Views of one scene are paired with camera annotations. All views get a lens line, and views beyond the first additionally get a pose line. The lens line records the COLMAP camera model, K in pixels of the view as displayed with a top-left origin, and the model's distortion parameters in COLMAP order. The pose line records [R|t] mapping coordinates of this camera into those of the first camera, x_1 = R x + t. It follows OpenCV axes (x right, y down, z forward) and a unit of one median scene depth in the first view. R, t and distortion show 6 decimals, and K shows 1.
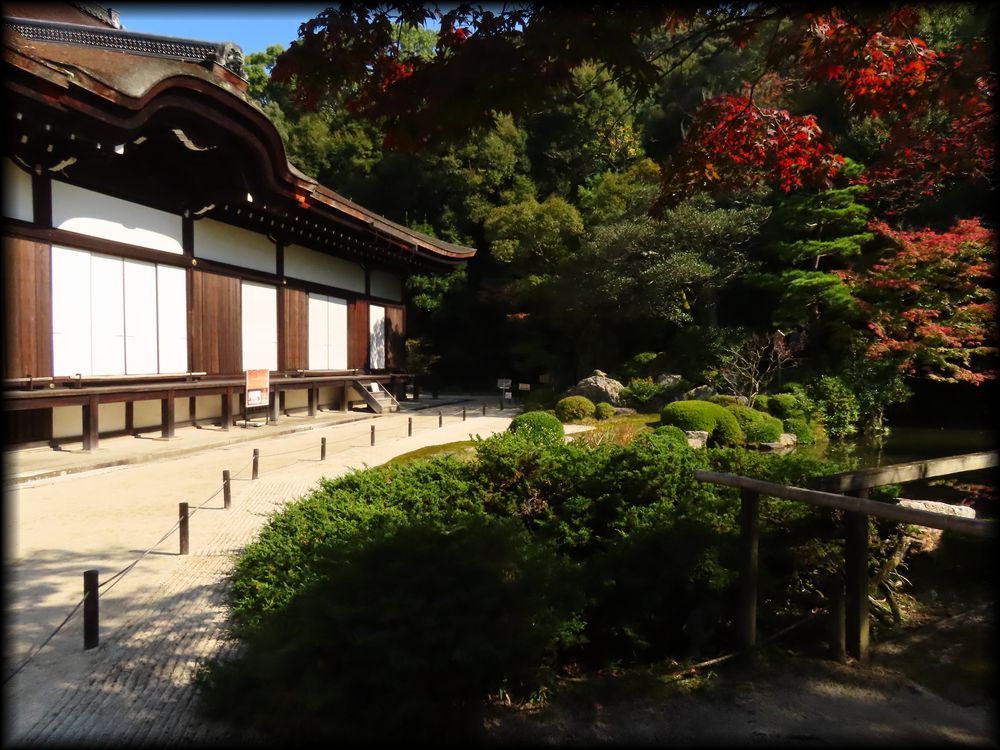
lens RADIAL K [[706.0, 0, 506.4], [0, 706.0, 375.2], [0, 0, 1]] dist [-0.006972, 0.000526]
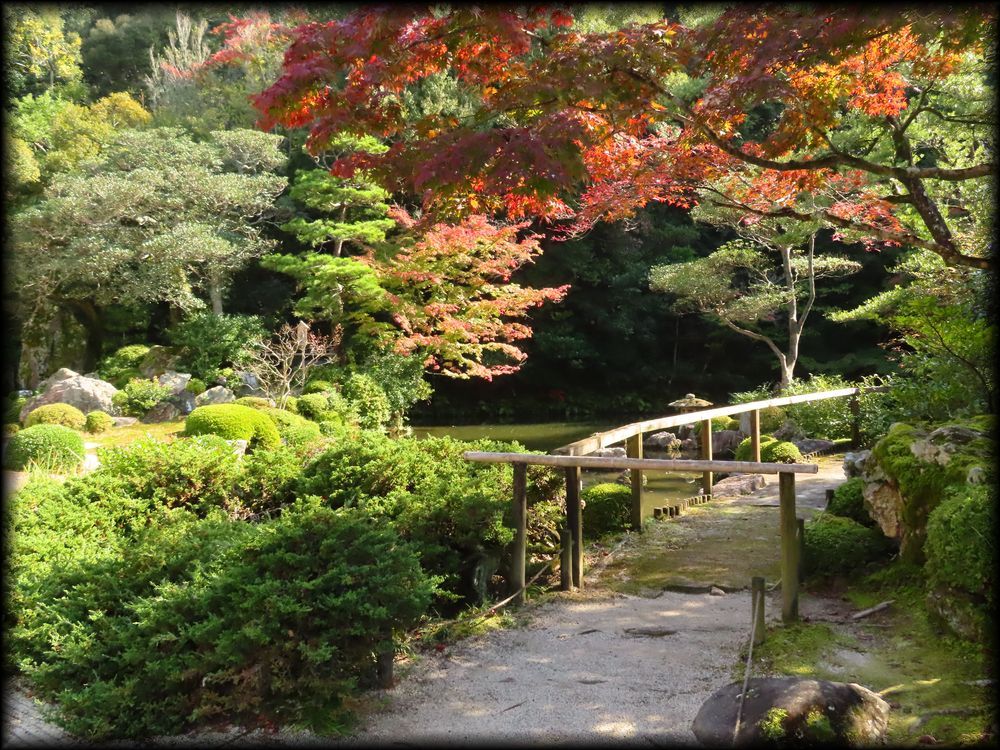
lens RADIAL K [[902.8, 0, 501.1], [0, 902.8, 374.0], [0, 0, 1]] dist [-0.013294, 0.017992]
pose [[0.794137, -0.011348, 0.607633, -0.102458], [0.011371, 0.999928, 0.003814, -0.000141], [-0.607632, 0.003880, 0.794209, -0.039045]]
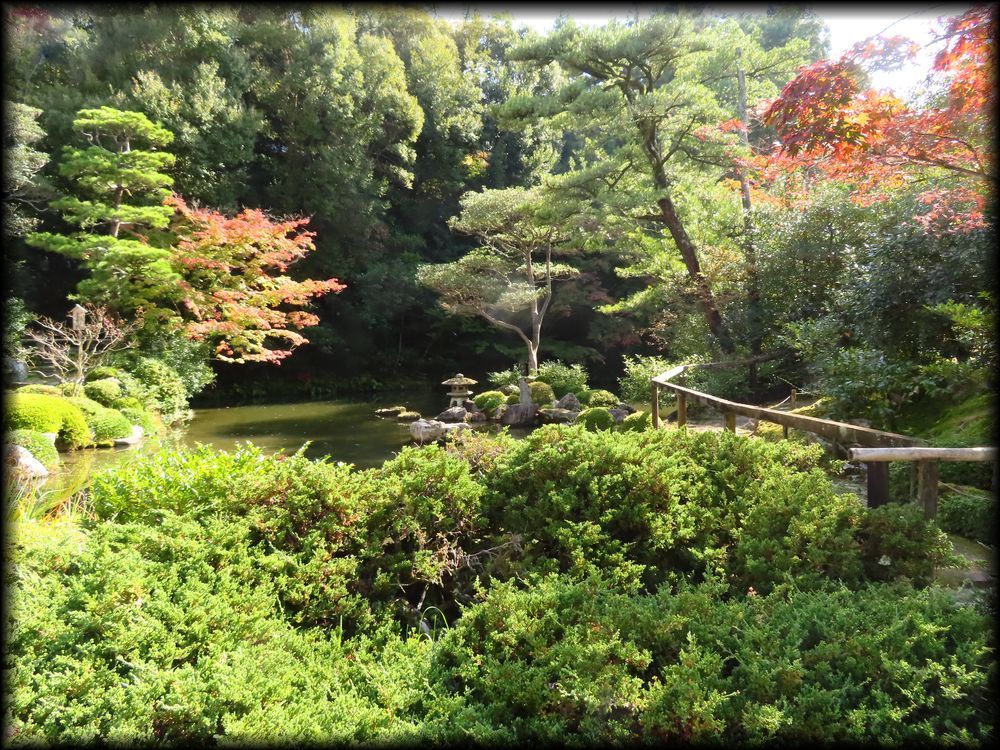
lens RADIAL K [[706.0, 0, 500.6], [0, 706.0, 370.6], [0, 0, 1]] dist [-0.006972, 0.000526]
pose [[0.471354, -0.030788, 0.881407, -0.122311], [0.016429, 0.999524, 0.026128, 0.000656], [-0.881791, 0.002166, 0.471635, 0.171722]]
